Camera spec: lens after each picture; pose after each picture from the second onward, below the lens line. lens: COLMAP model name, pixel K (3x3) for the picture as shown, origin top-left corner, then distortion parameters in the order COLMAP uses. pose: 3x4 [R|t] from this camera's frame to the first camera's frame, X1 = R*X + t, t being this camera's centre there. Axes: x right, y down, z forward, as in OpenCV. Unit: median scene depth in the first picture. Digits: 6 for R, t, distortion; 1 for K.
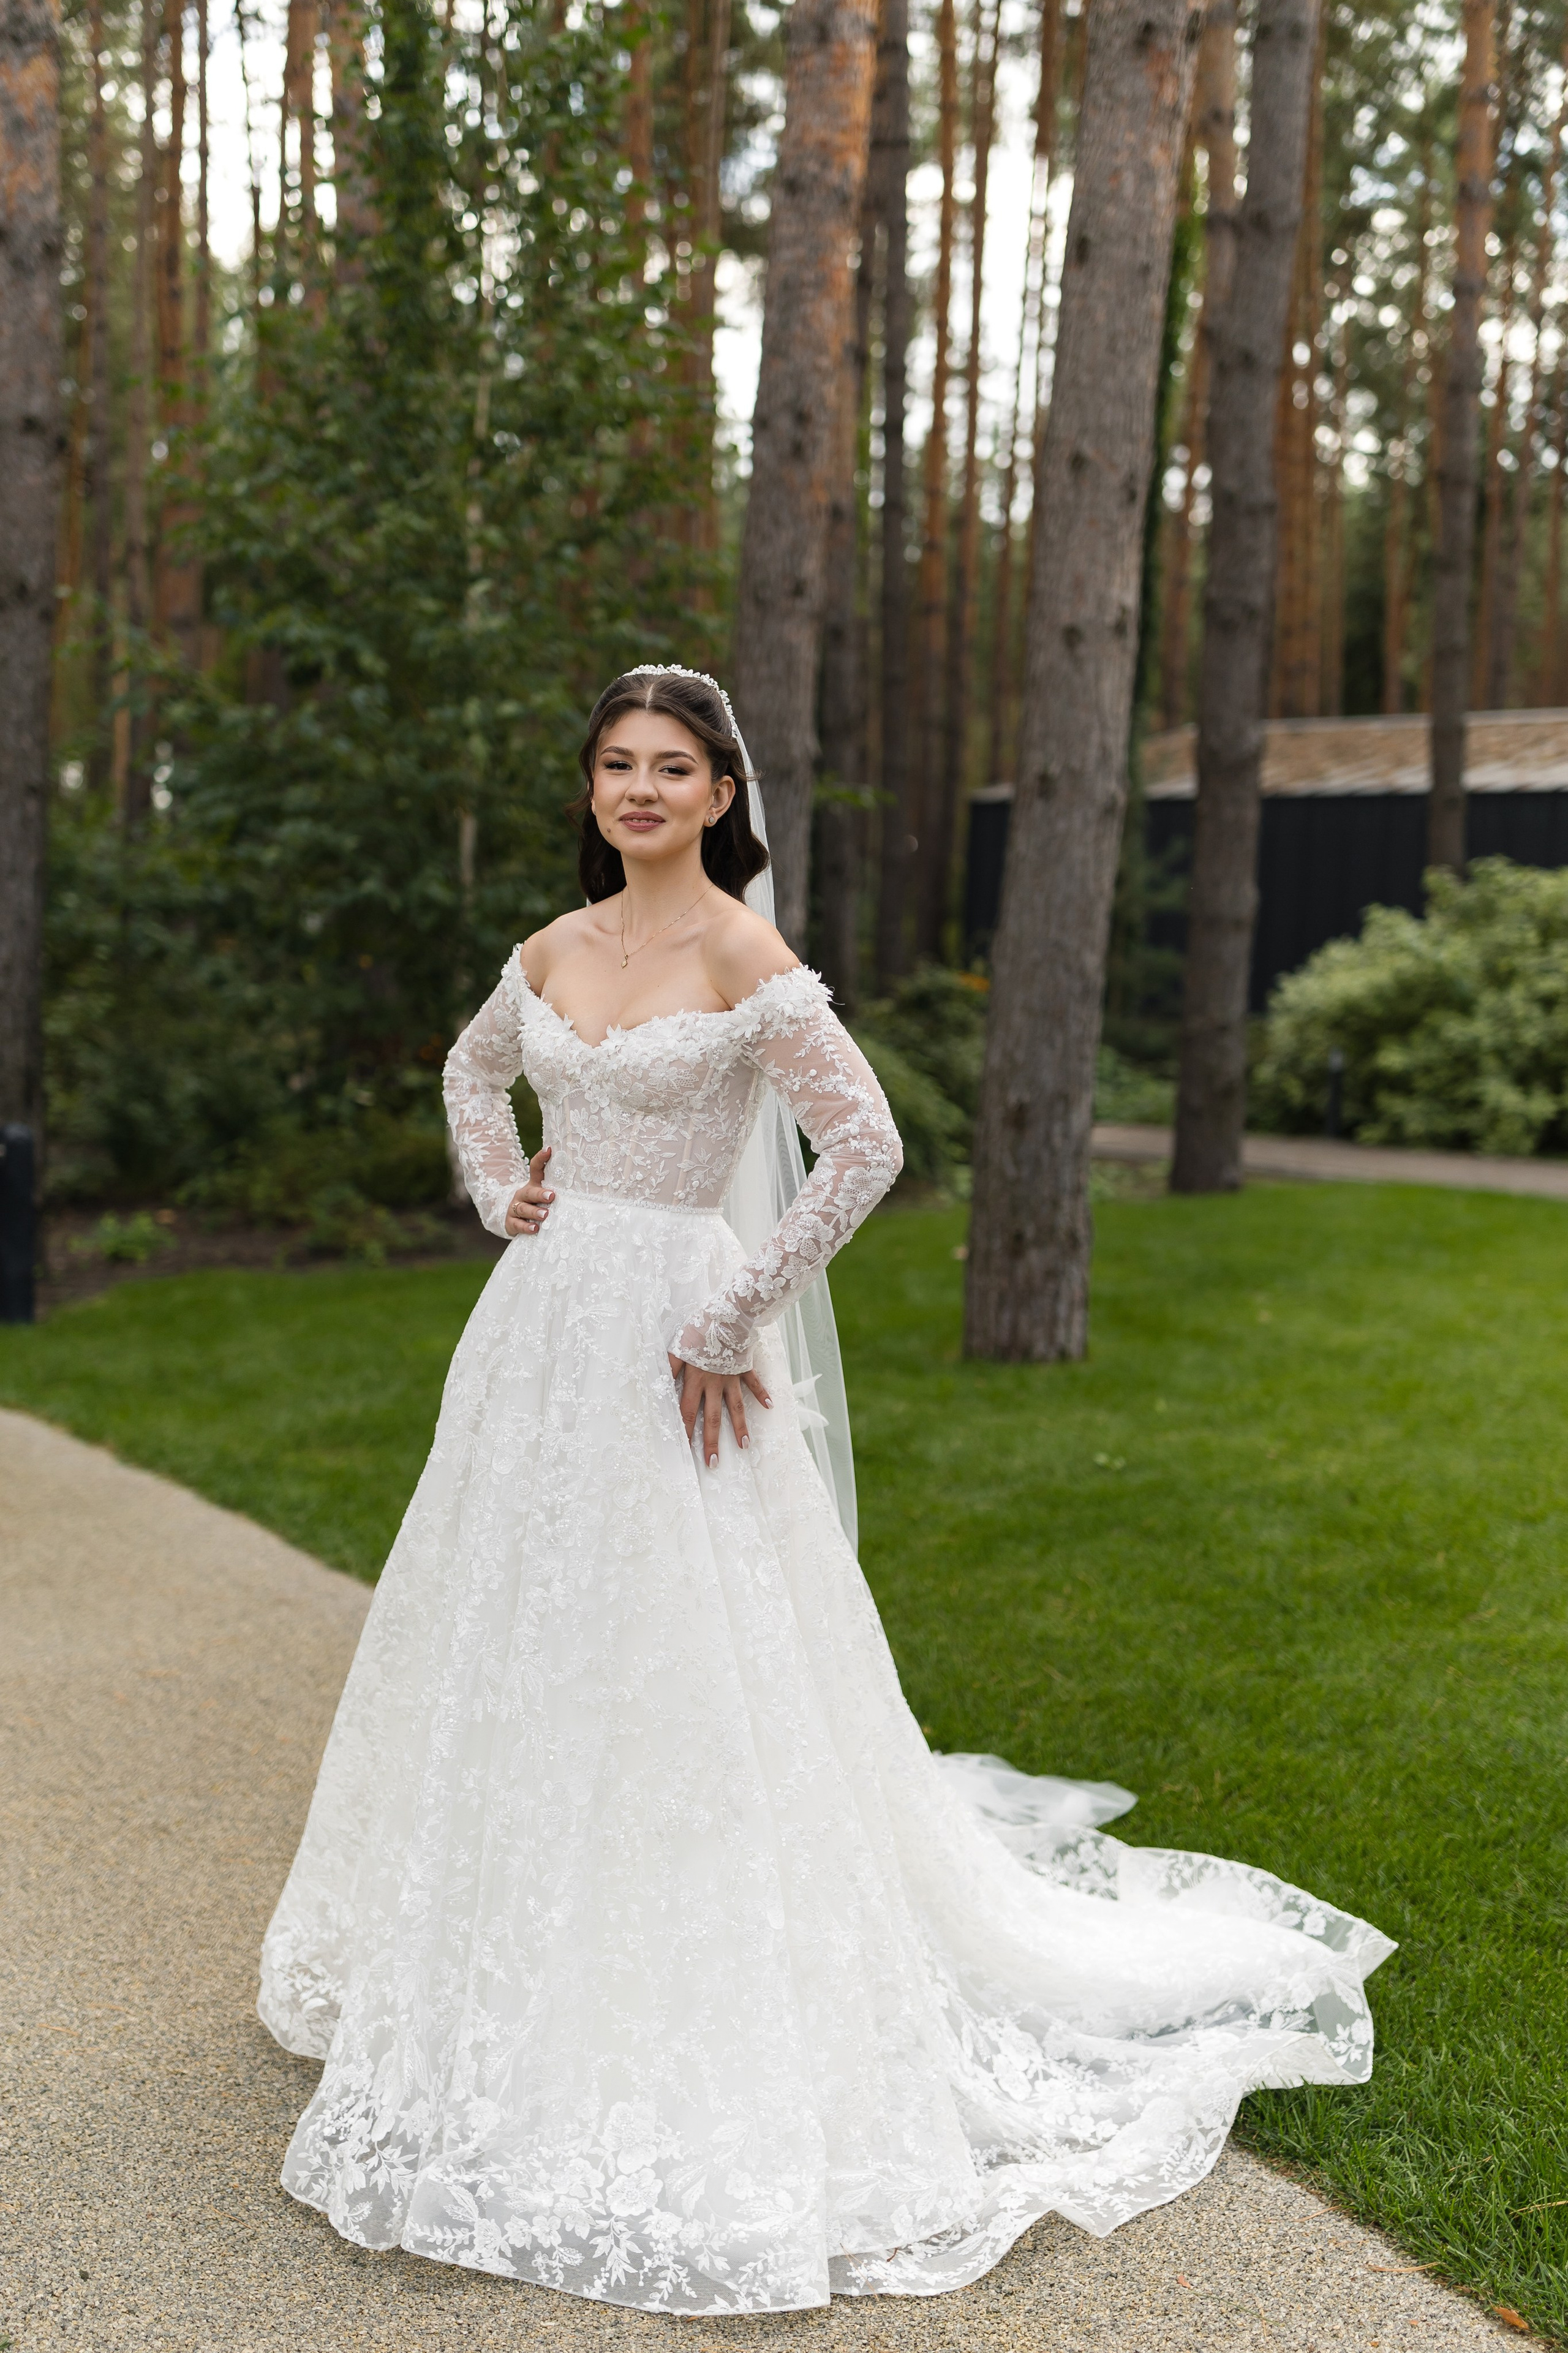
lens RADIAL K [[2333.7, 0, 726.1], [0, 2333.7, 1156.7], [0, 0, 1]] dist [0.007960, 0.000000]
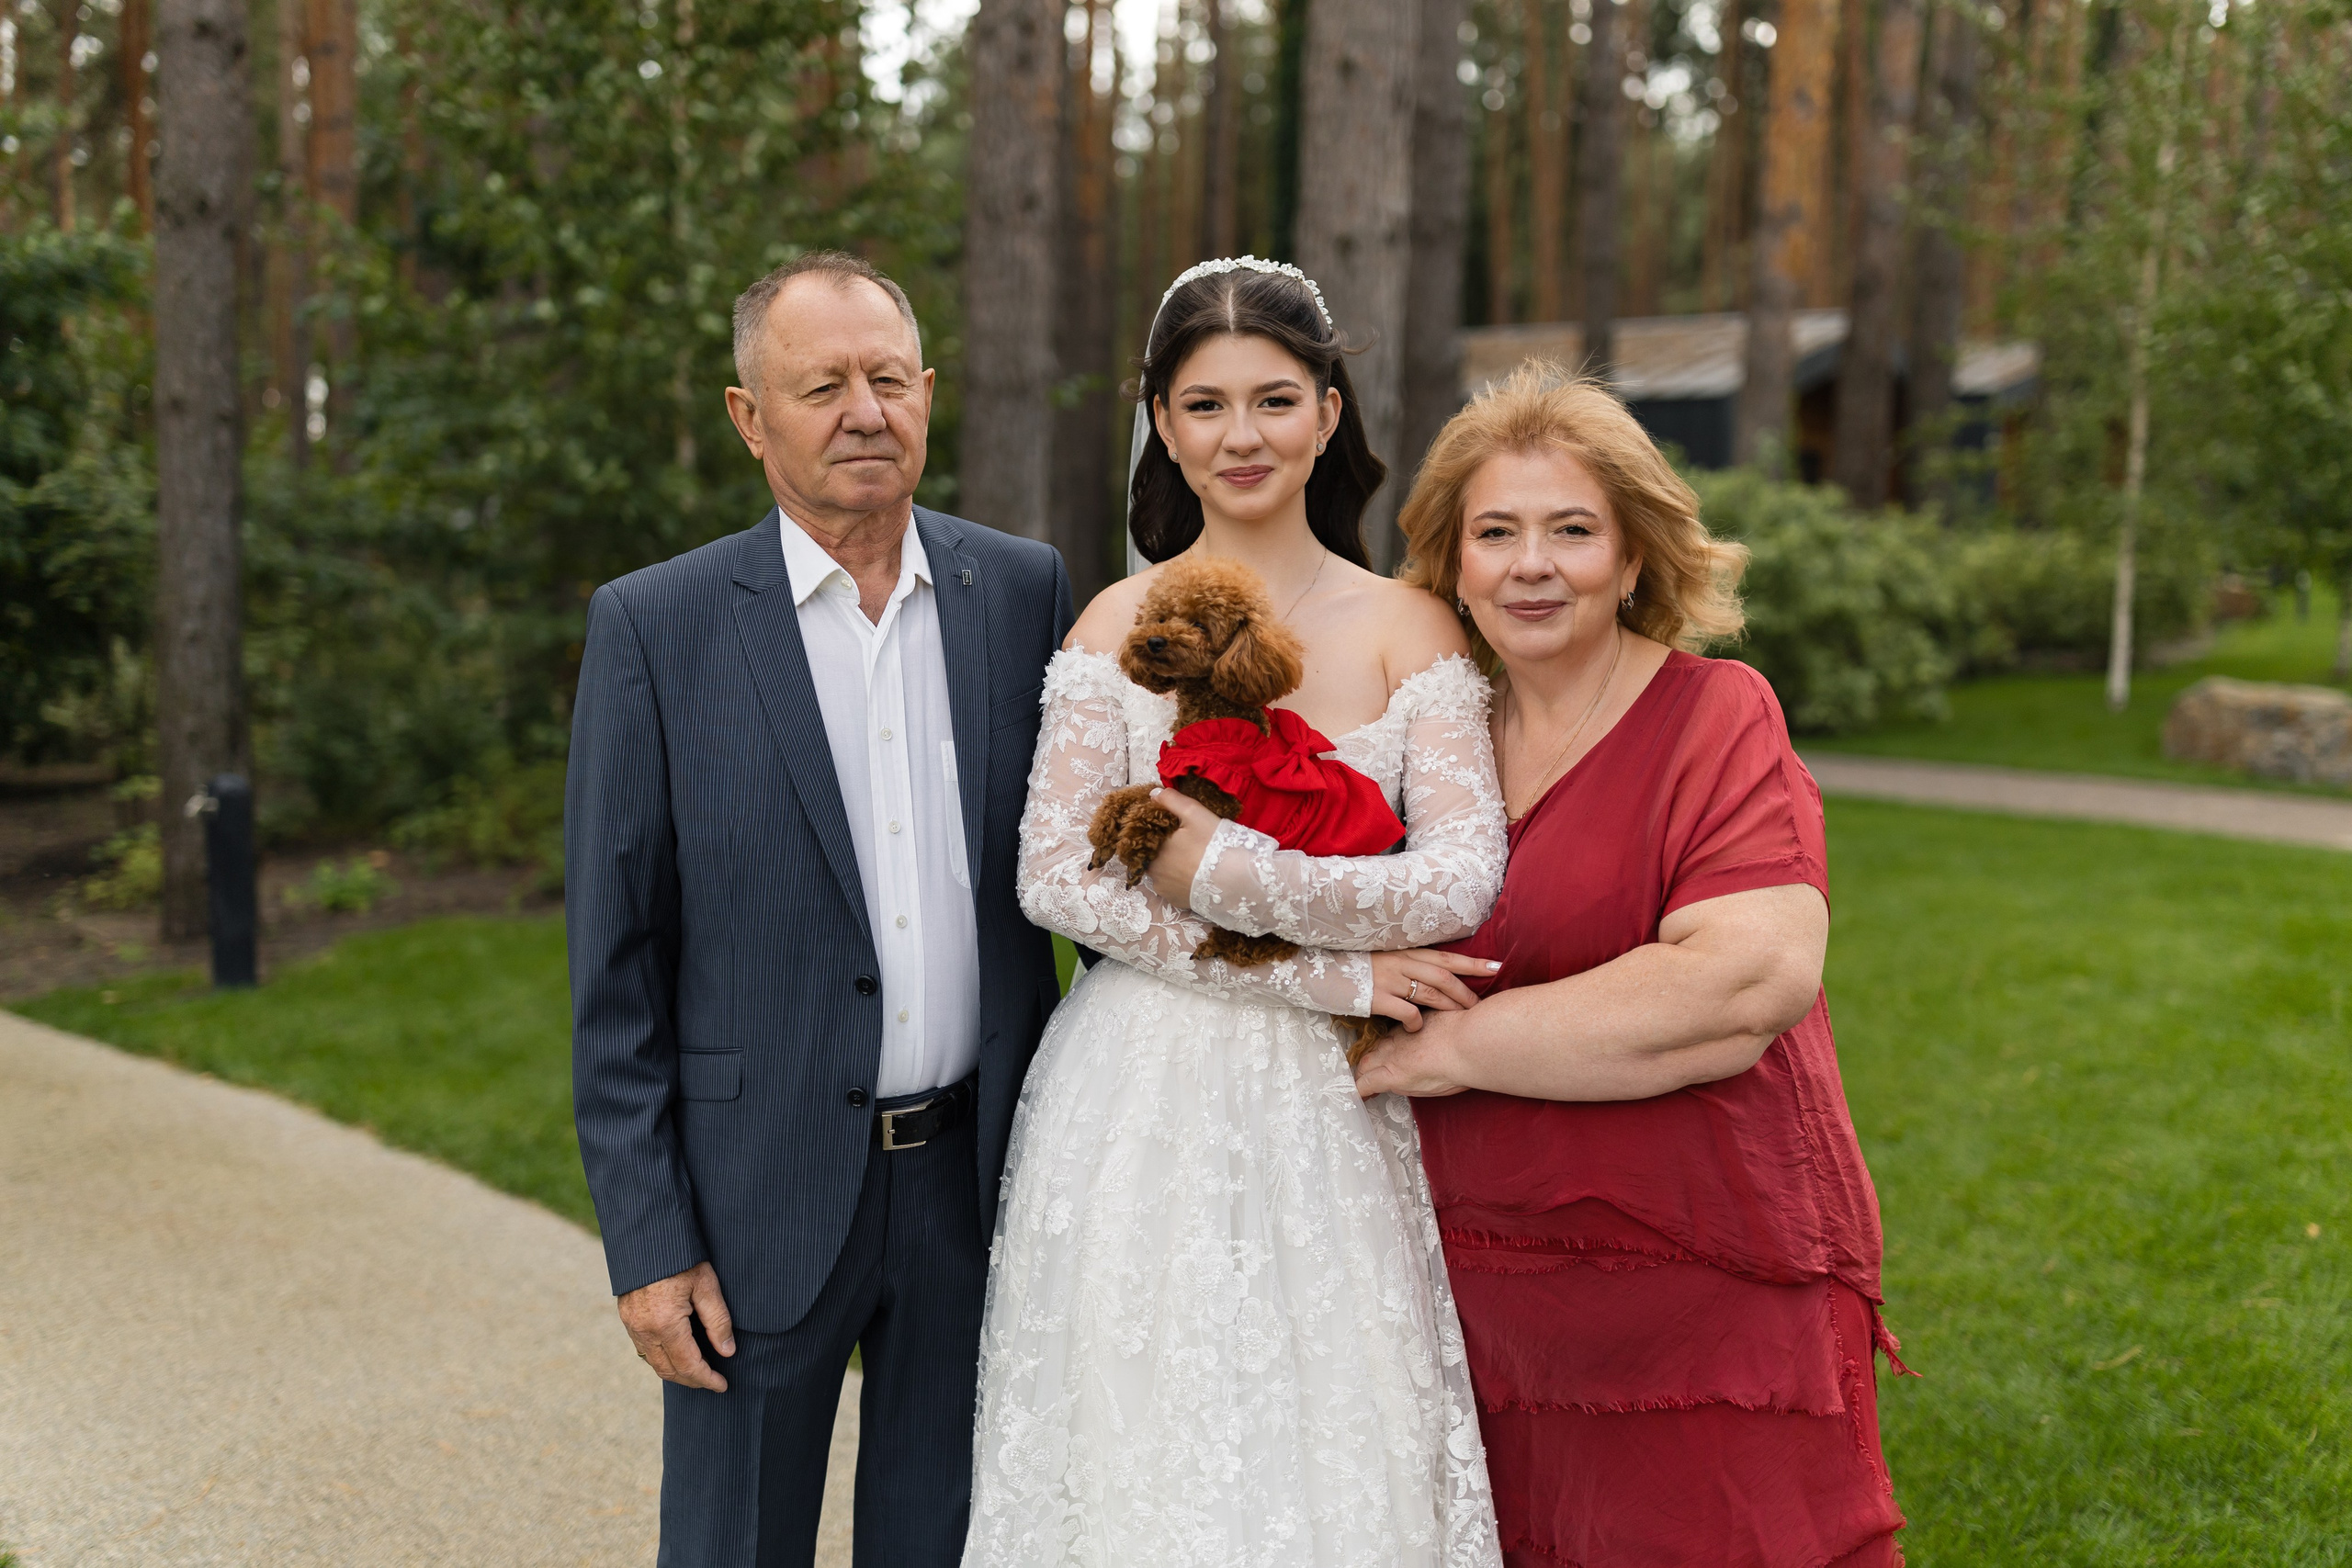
lens RADIAL K [[2201.9, 0, 1162.0], [0, 2201.9, 795.2], [0, 0, 1]] dist [0.006024, 0.000000]
pose [[0.991234, -0.037755, 0.126608, -0.054125], [0.035257, 0.999138, 0.021918, -0.015253], [-0.127326, -0.017262, 0.991711, 0.087588]]
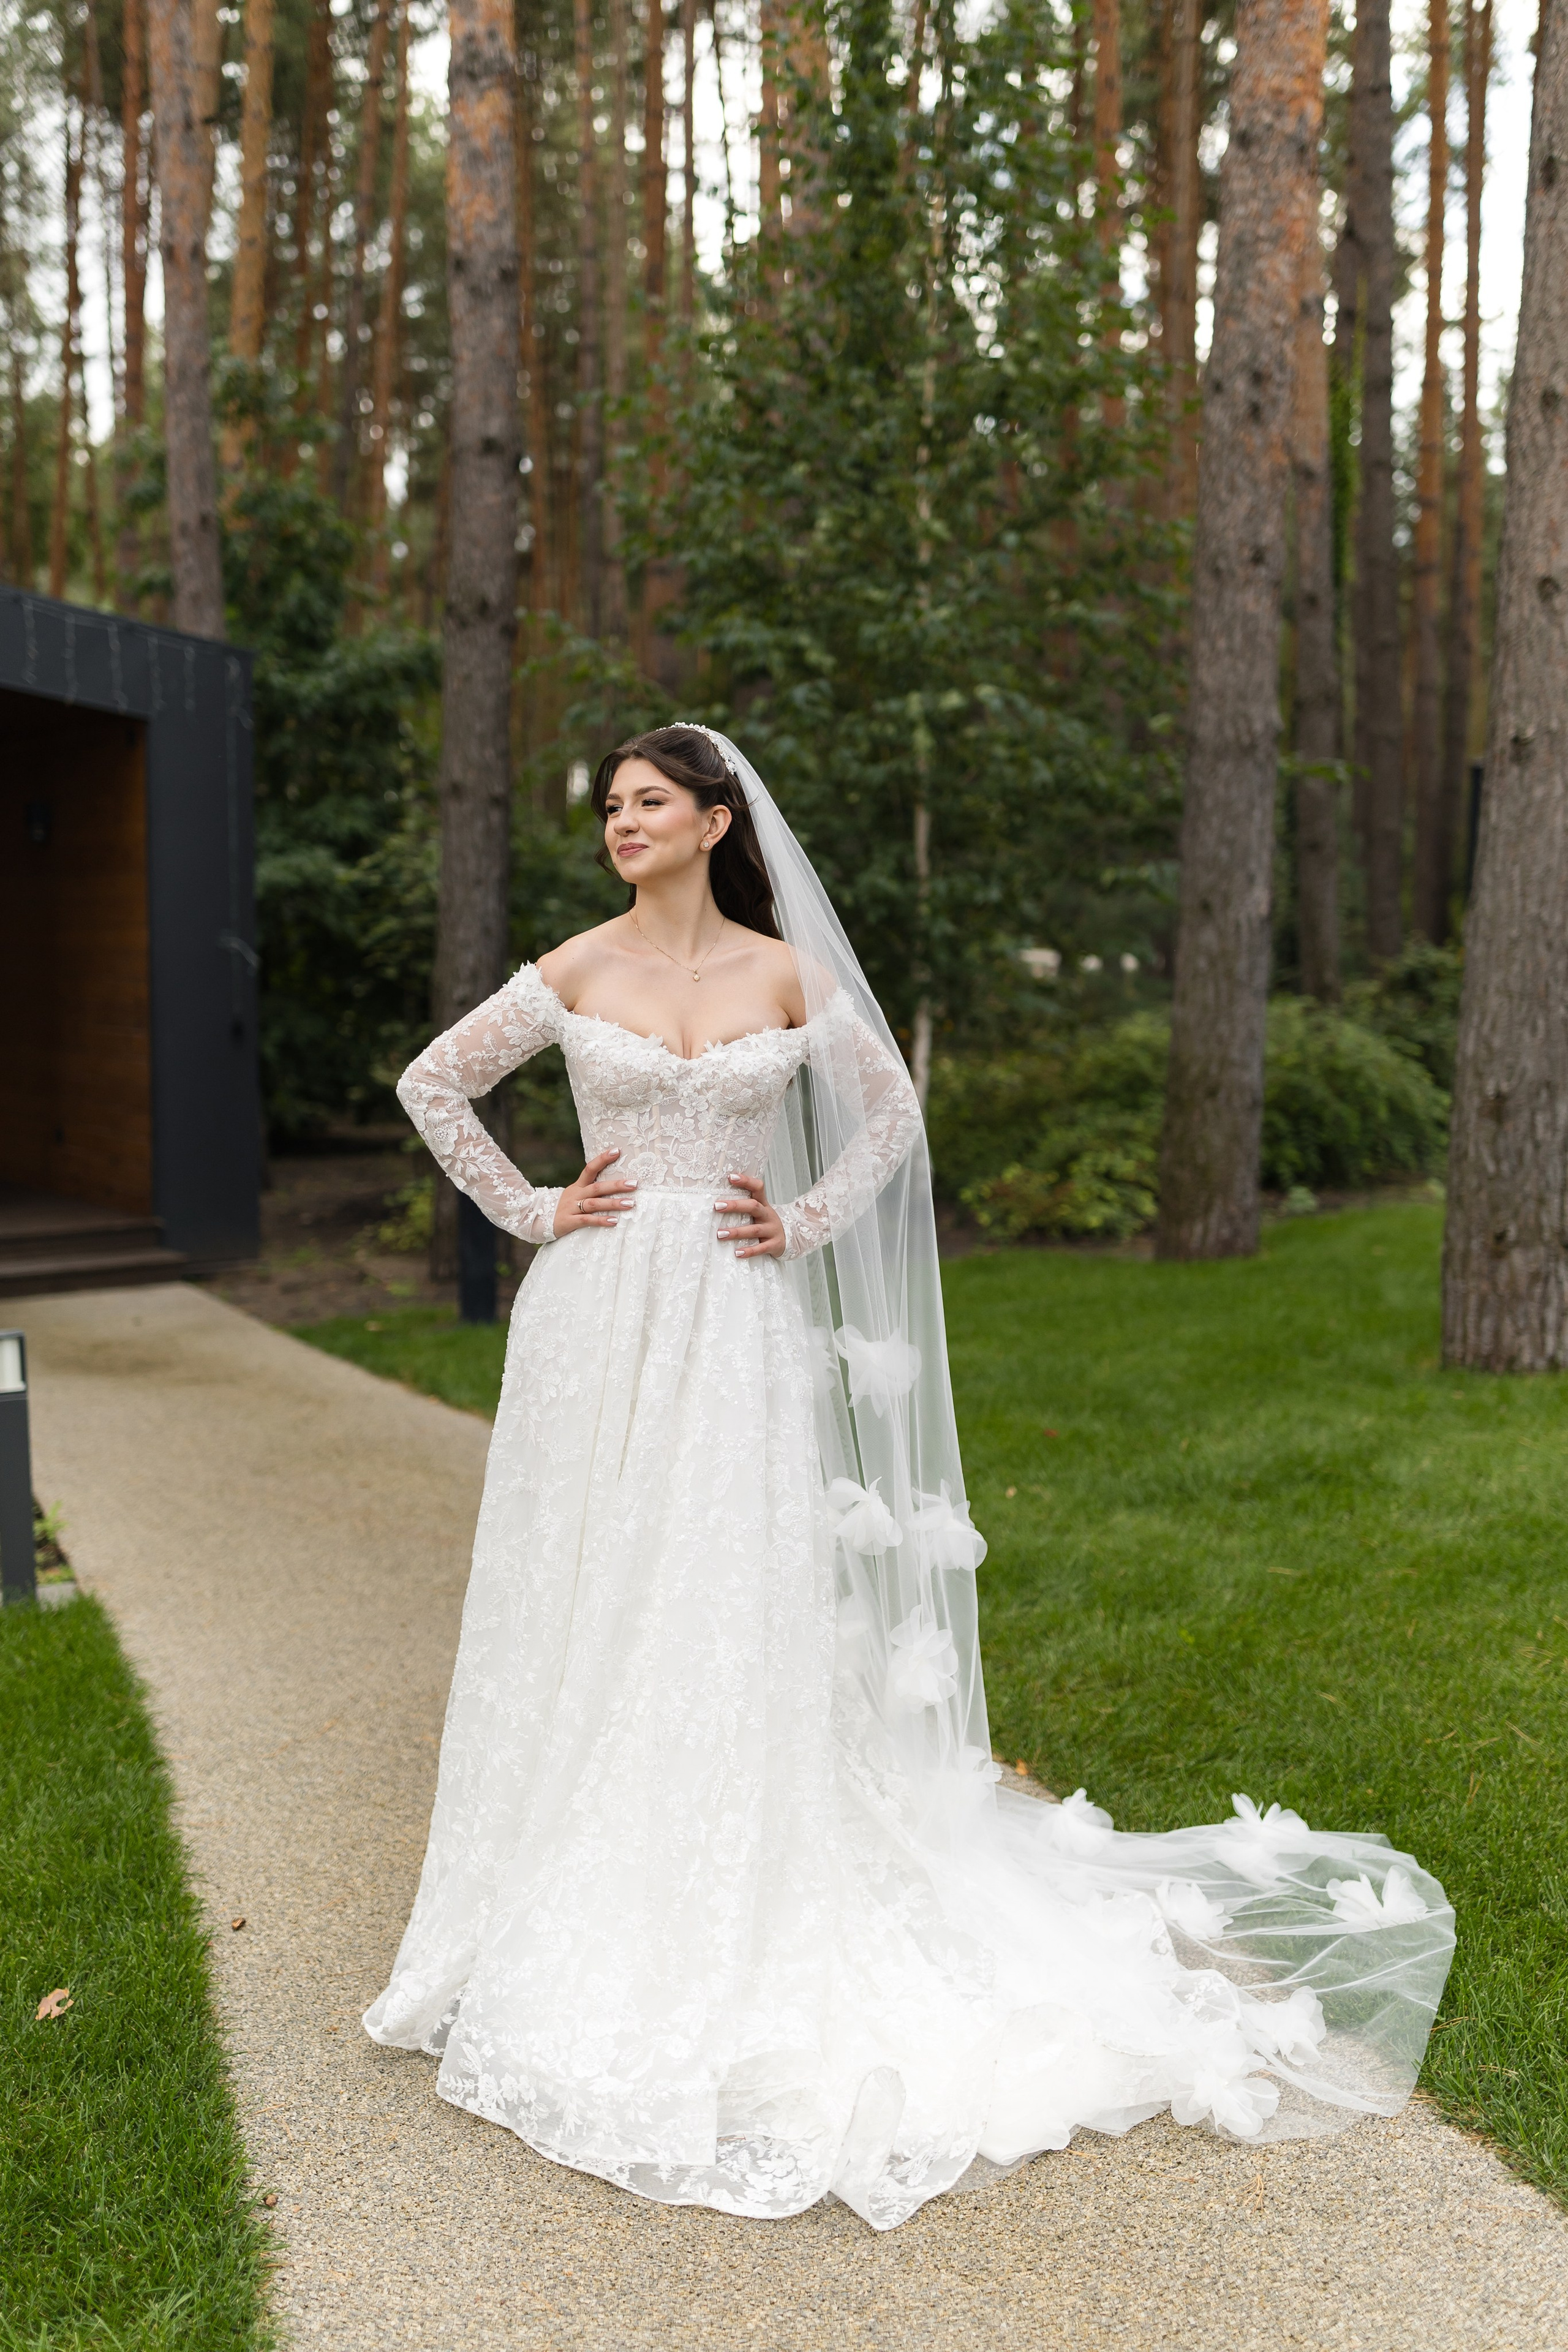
lens RADIAL K [[2332.9, 0, 738.2], [0, 2332.9, 1106.6], [0, 0, 1]] dist [0.007960, 0.000000]
pose [[0.978355, -0.015756, -0.206334, 0.022065], [0.012479, 0.999775, -0.017174, -0.005294], [0.206559, 0.014228, 0.978331, 0.031003]]
